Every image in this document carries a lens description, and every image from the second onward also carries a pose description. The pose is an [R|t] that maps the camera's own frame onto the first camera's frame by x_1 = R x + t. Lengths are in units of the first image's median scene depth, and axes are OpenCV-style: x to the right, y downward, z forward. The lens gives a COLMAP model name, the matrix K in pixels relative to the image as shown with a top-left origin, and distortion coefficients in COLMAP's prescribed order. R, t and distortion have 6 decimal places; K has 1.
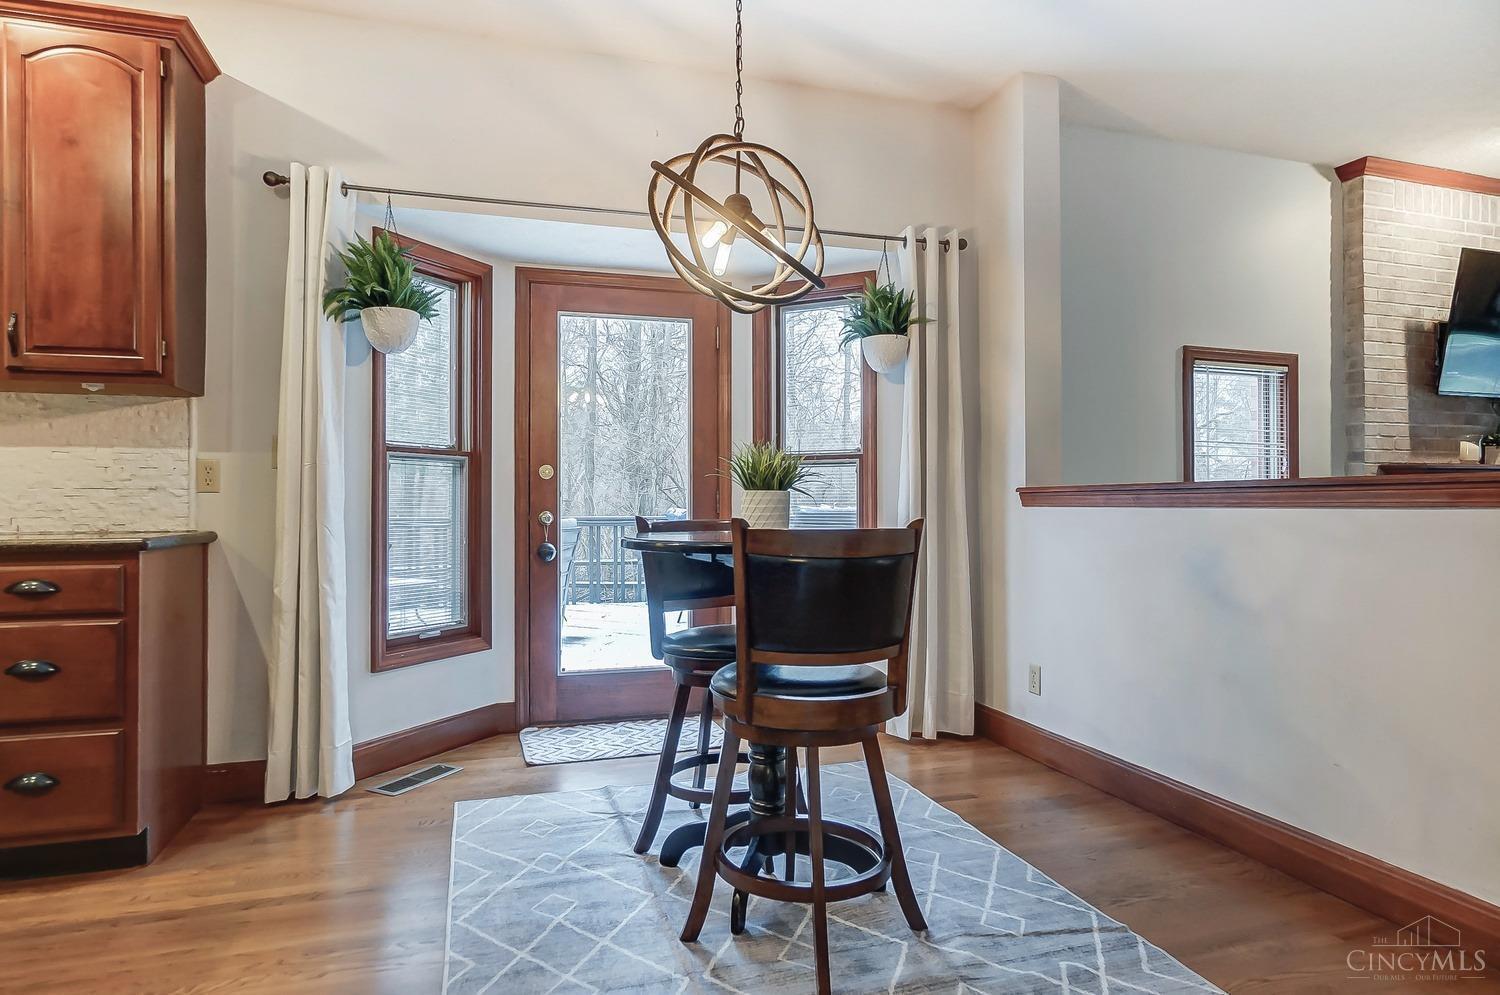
lens RADIAL K [[844.5, 0, 746.9], [0, 844.5, 497.8], [0, 0, 1]] dist [0.006397, 0.000930]
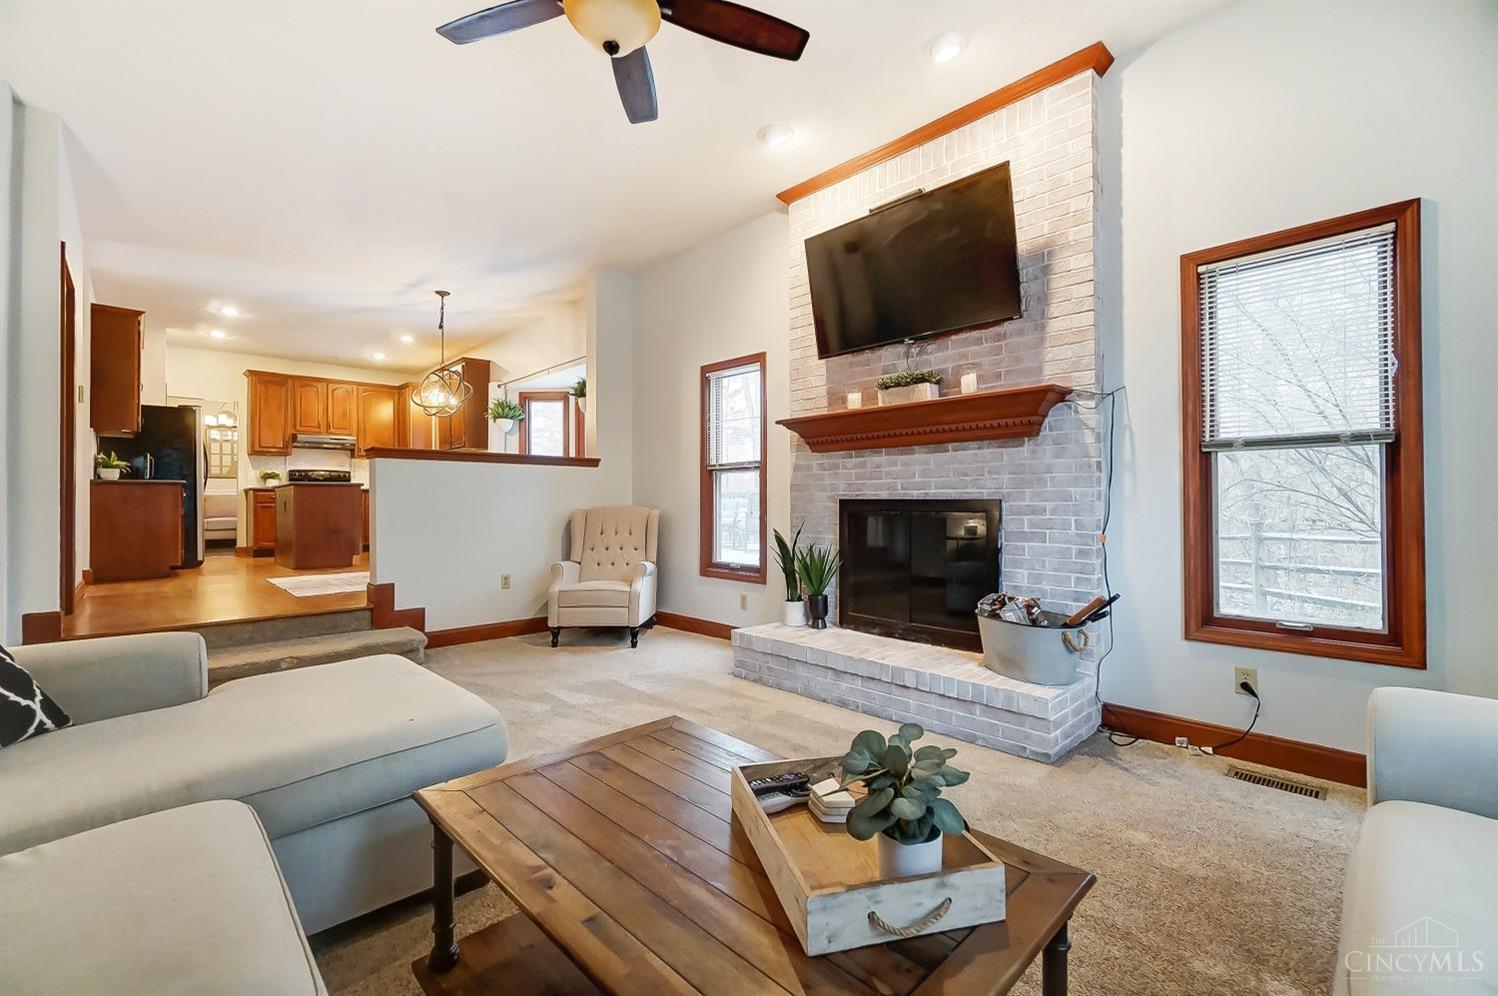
lens RADIAL K [[643.8, 0, 743.1], [0, 643.8, 496.8], [0, 0, 1]] dist [-0.000791, 0.000189]
pose [[0.443632, -0.009146, -0.896162, 2.518761], [0.009620, 0.999939, -0.005443, 0.126350], [0.896158, -0.006207, 0.443693, 0.770339]]
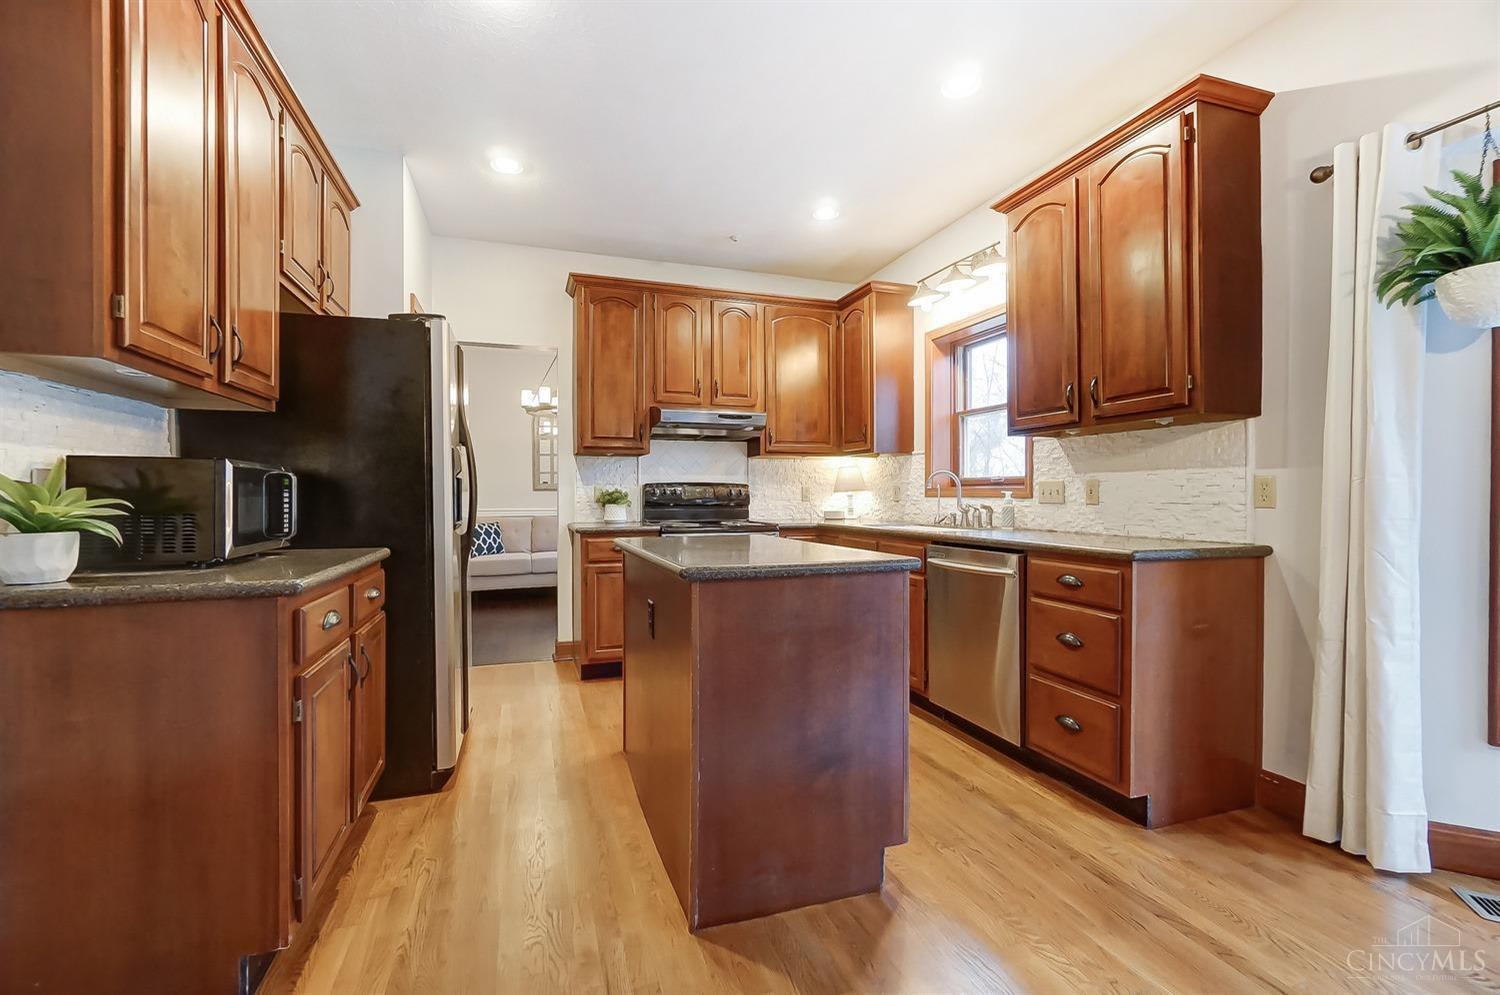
lens RADIAL K [[644.7, 0, 746.8], [0, 644.7, 497.5], [0, 0, 1]] dist [-0.000791, 0.000189]
pose [[0.032420, 0.007370, -0.999447, 0.137103], [0.005758, 0.999955, 0.007561, -0.029807], [0.999458, -0.006000, 0.032376, 0.352593]]
